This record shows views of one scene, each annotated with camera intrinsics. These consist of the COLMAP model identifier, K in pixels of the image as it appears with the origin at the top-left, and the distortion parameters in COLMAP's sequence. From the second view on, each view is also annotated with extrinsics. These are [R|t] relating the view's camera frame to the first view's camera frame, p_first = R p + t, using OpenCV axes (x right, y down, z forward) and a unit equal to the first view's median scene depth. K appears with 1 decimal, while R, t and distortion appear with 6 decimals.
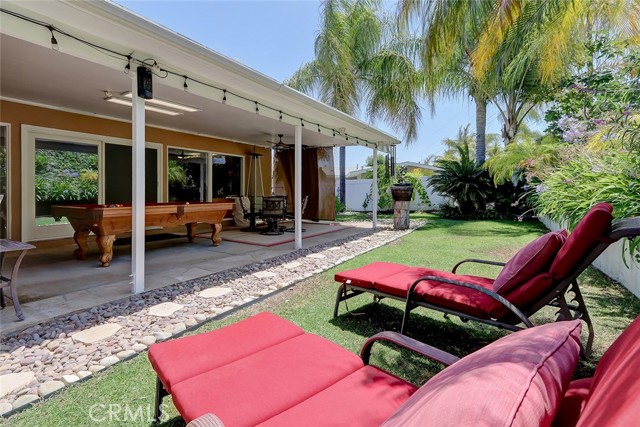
lens RADIAL K [[293.5, 0, 325.5], [0, 293.5, 191.8], [0, 0, 1]] dist [0.004247, -0.000667]
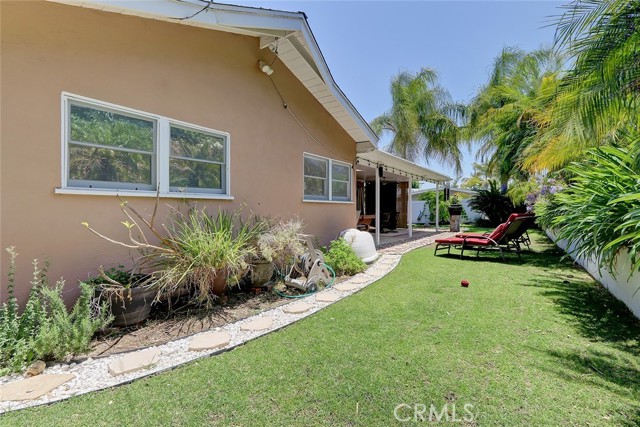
lens RADIAL K [[293.5, 0, 319.7], [0, 293.5, 215.4], [0, 0, 1]] dist [0.004247, -0.000667]
pose [[0.997027, 0.004217, -0.076932, -0.308395], [-0.002628, 0.999781, 0.020749, -0.001553], [0.077003, -0.020485, 0.996820, -0.595617]]
